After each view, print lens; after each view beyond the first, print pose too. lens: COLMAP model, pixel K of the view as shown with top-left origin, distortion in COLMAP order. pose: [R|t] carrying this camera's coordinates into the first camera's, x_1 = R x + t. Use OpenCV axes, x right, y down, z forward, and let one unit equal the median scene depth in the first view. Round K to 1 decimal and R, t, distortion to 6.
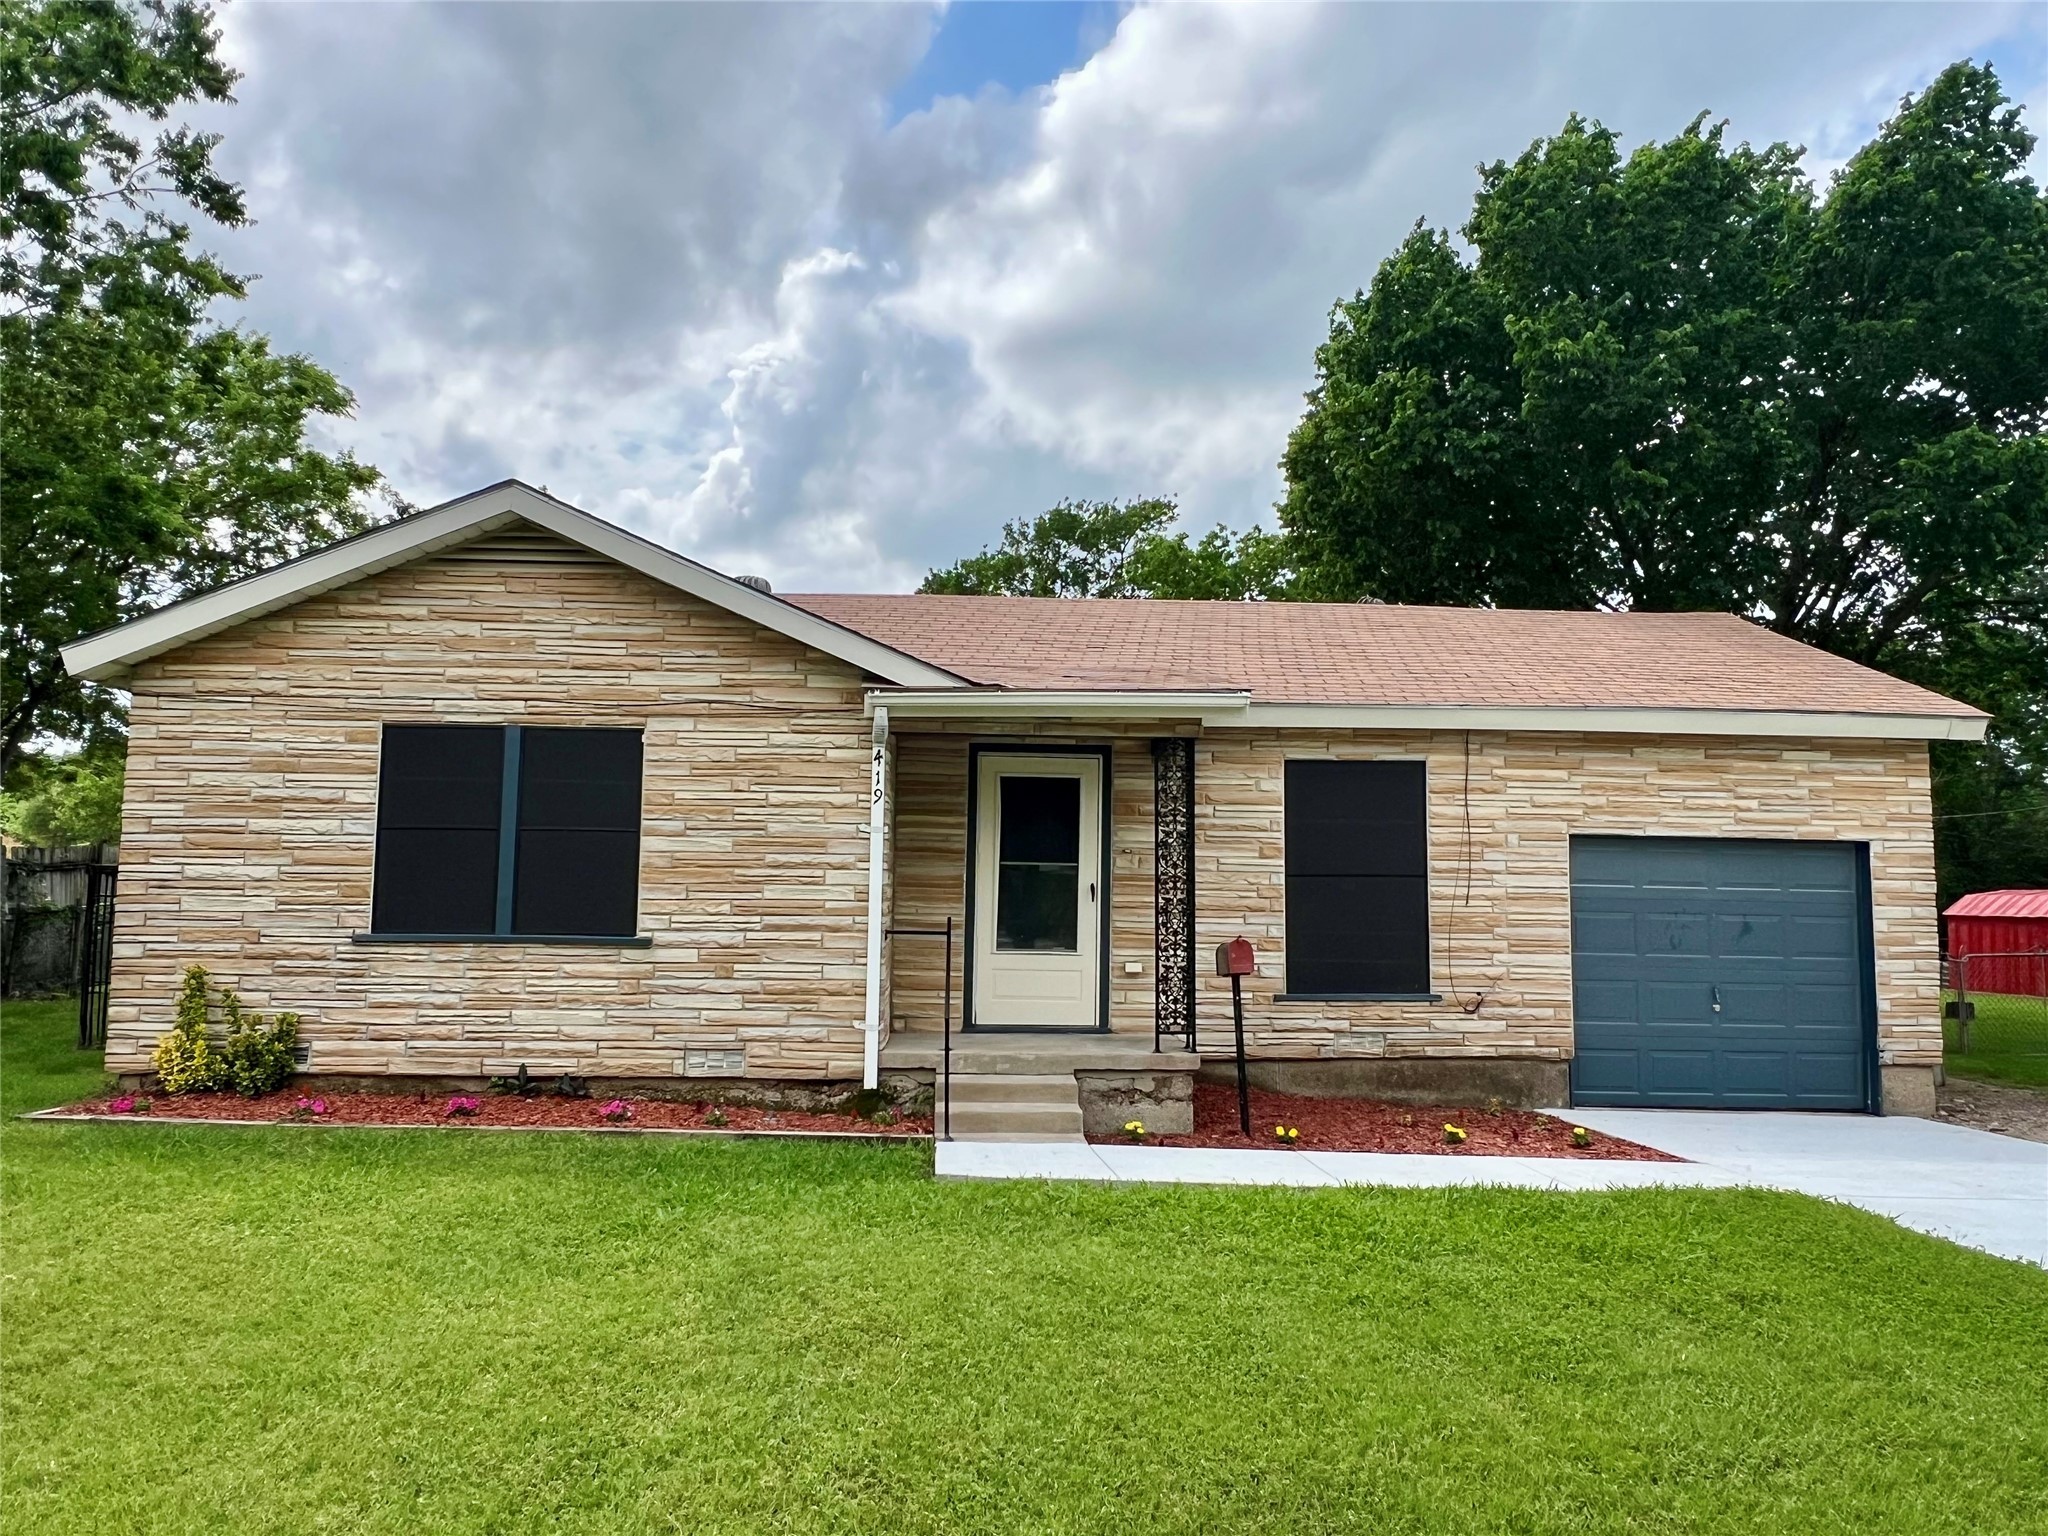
lens RADIAL K [[1392.7, 0, 1022.2], [0, 1392.7, 777.0], [0, 0, 1]] dist [0.006588, -0.003245]
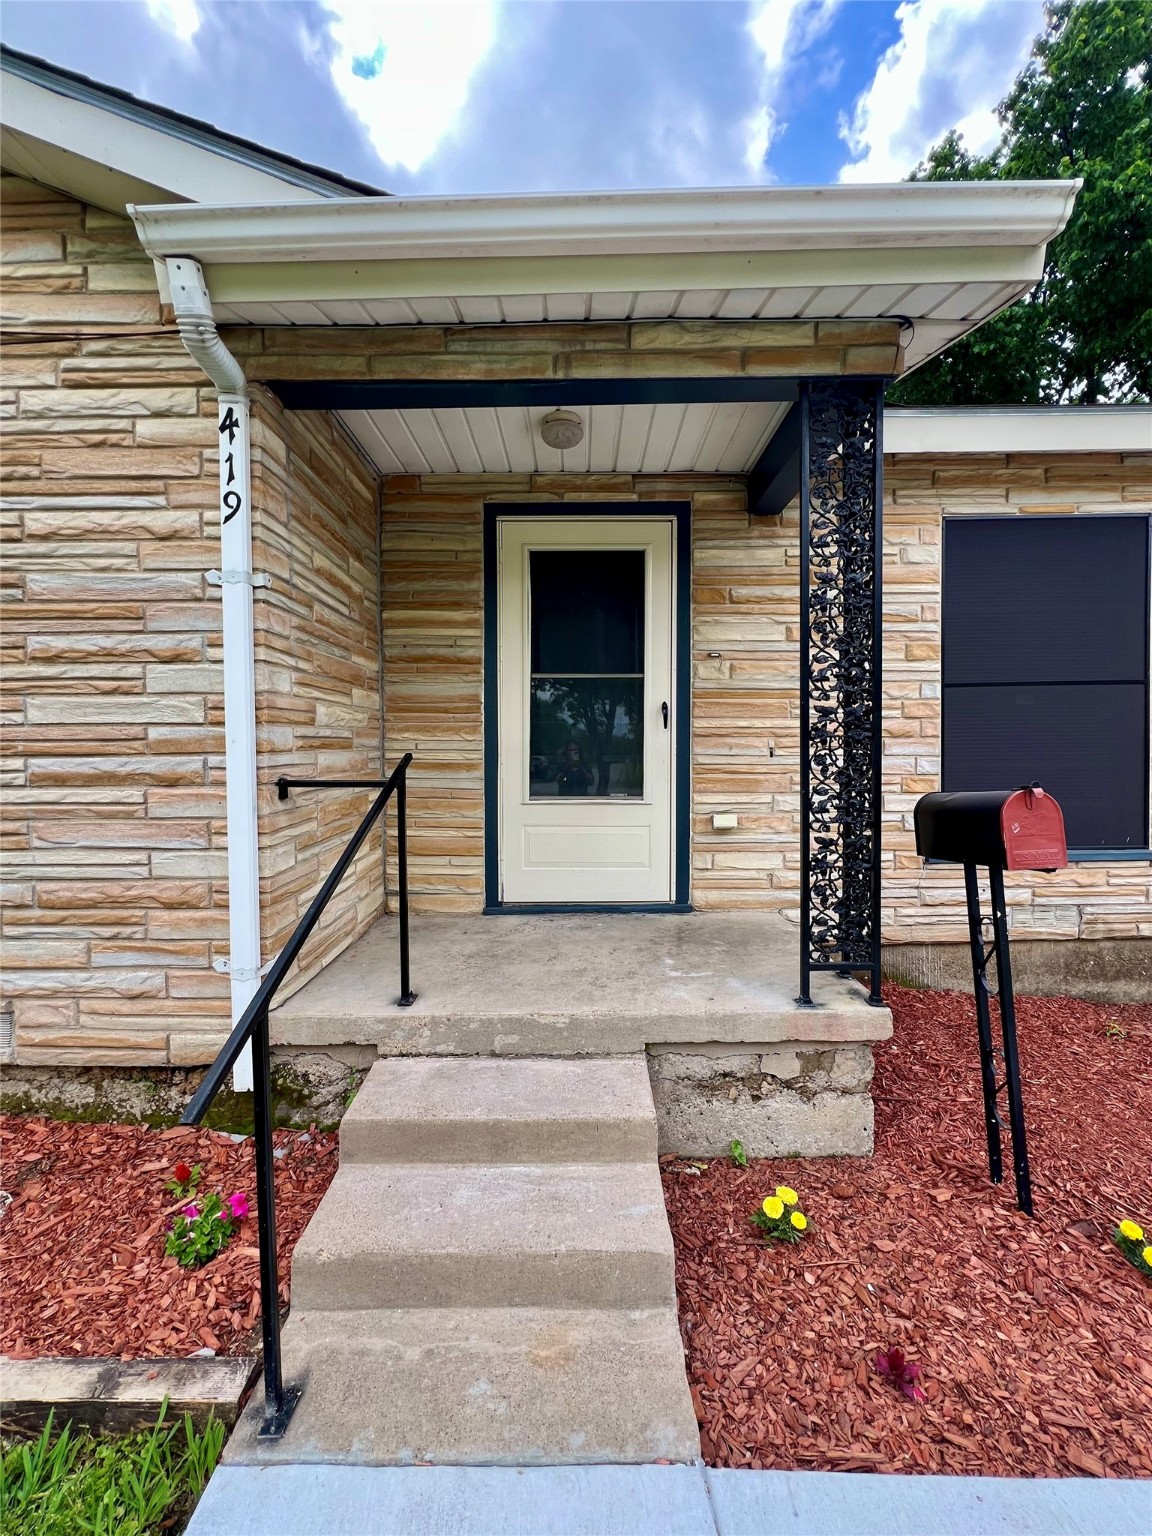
lens RADIAL K [[618.8, 0, 576.2], [0, 618.8, 766.4], [0, 0, 1]] dist [-0.002782, 0.000173]
pose [[0.998296, -0.017525, -0.055662, 0.023192], [0.024019, 0.992694, 0.118243, 0.071430], [0.053183, -0.119378, 0.991423, 0.693299]]
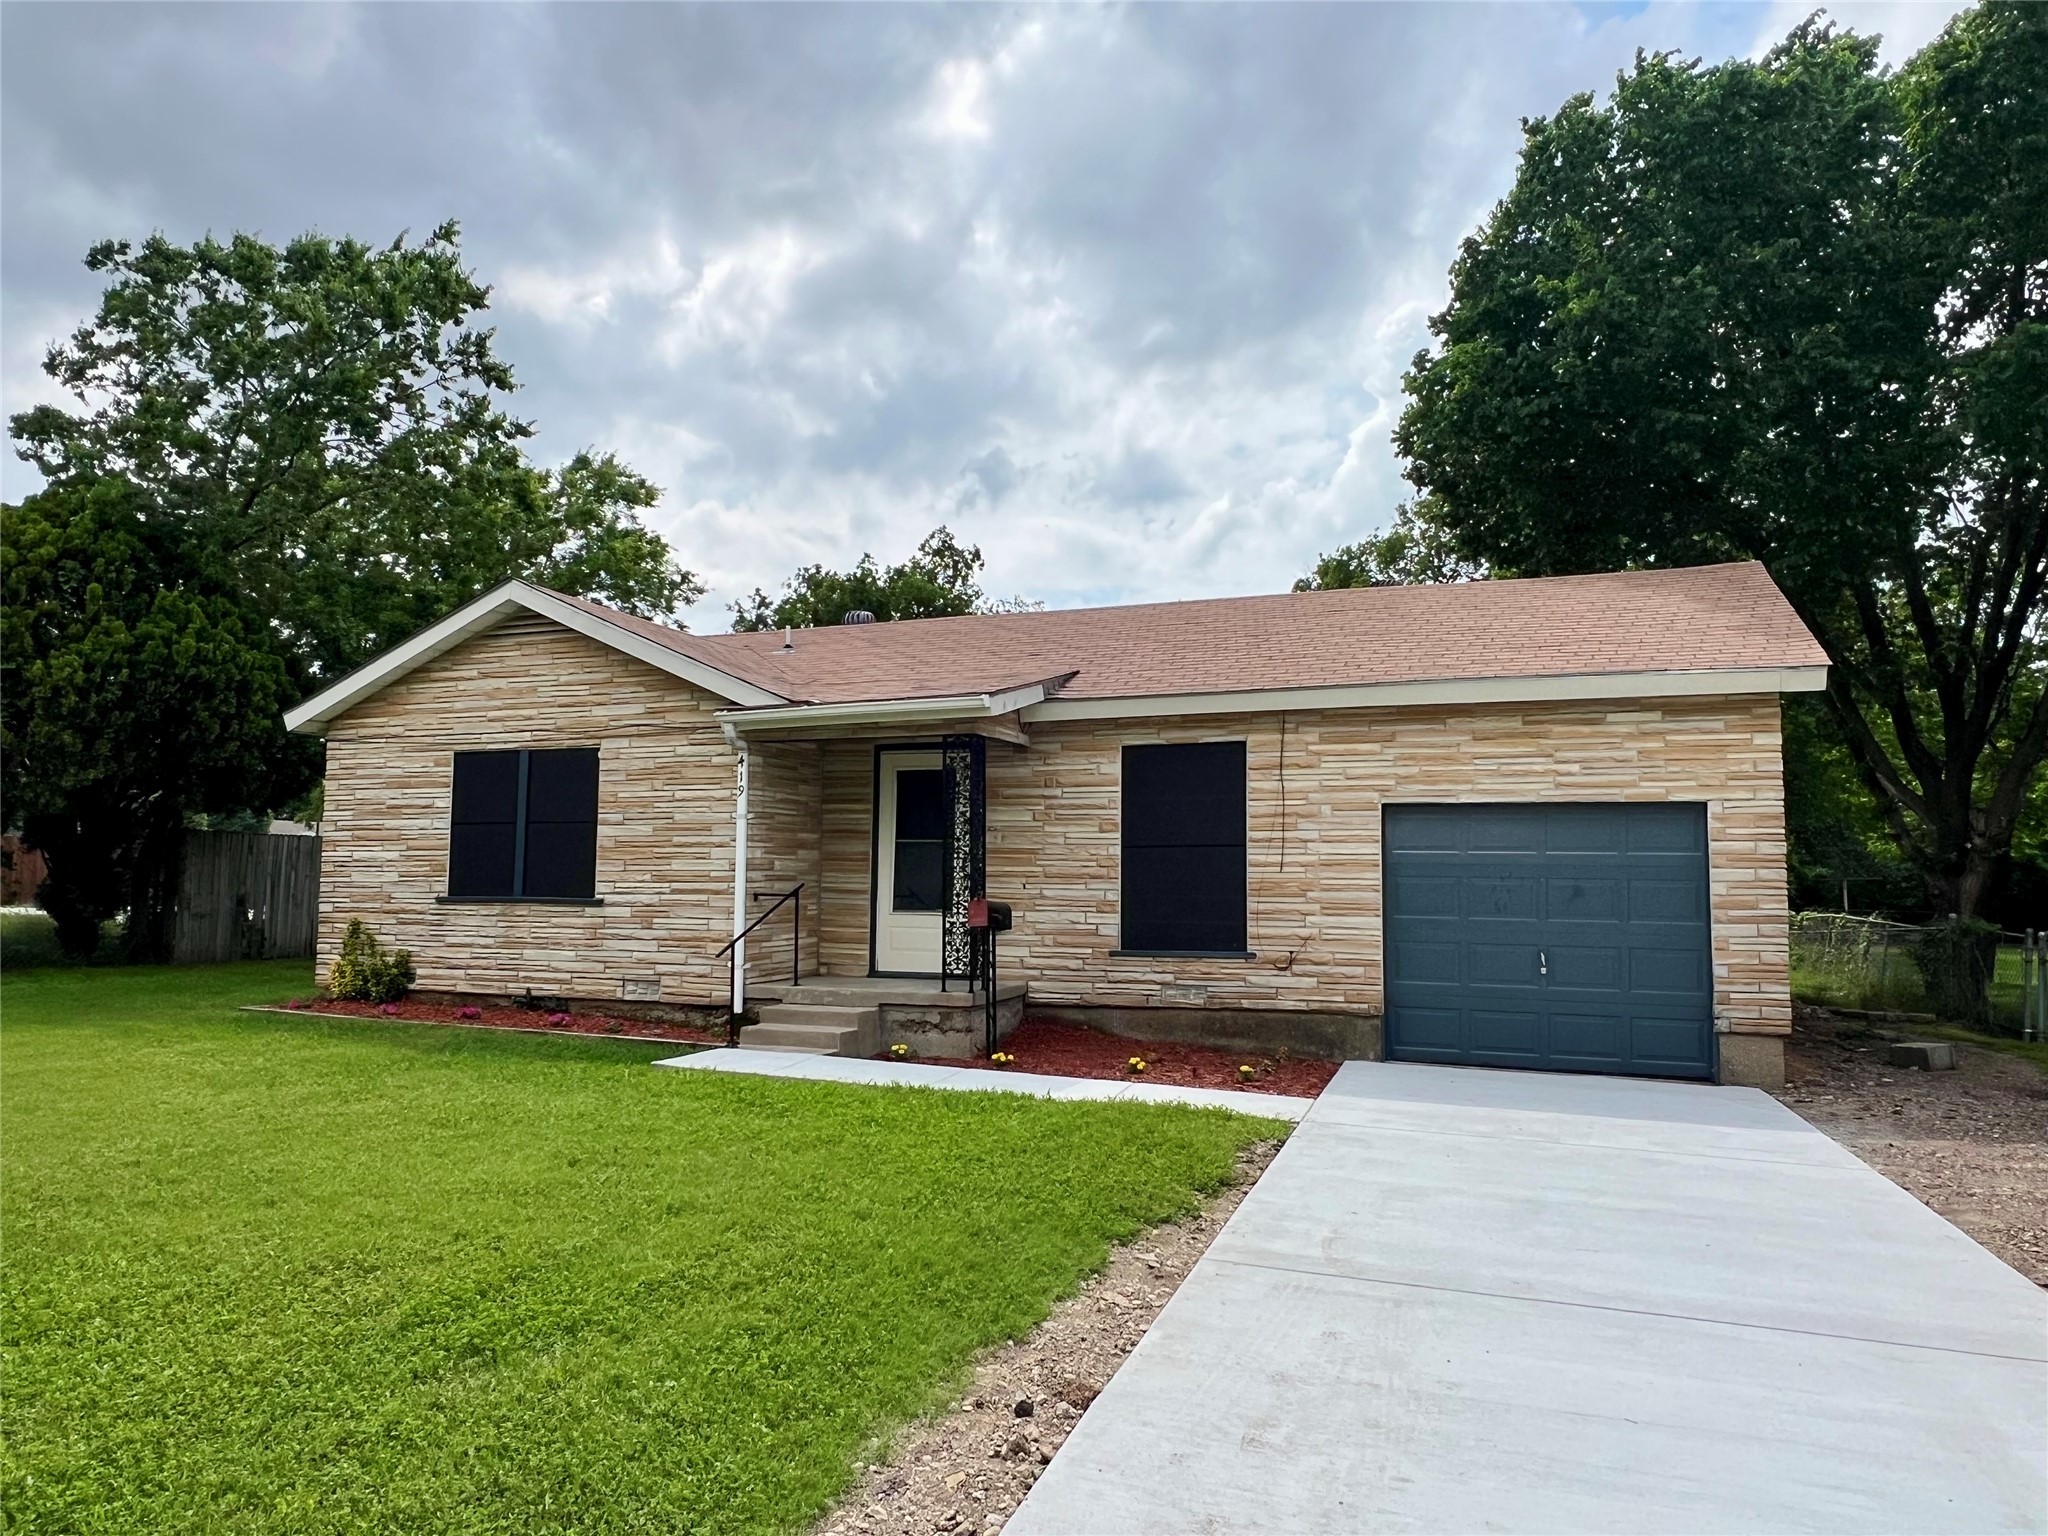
lens RADIAL K [[1392.7, 0, 1027.7], [0, 1392.7, 779.2], [0, 0, 1]] dist [0.006588, -0.003245]
pose [[0.913404, -0.036979, -0.405371, 0.596855], [0.039980, 0.999200, -0.001066, 0.013313], [0.405086, -0.015233, 0.914152, -0.077990]]
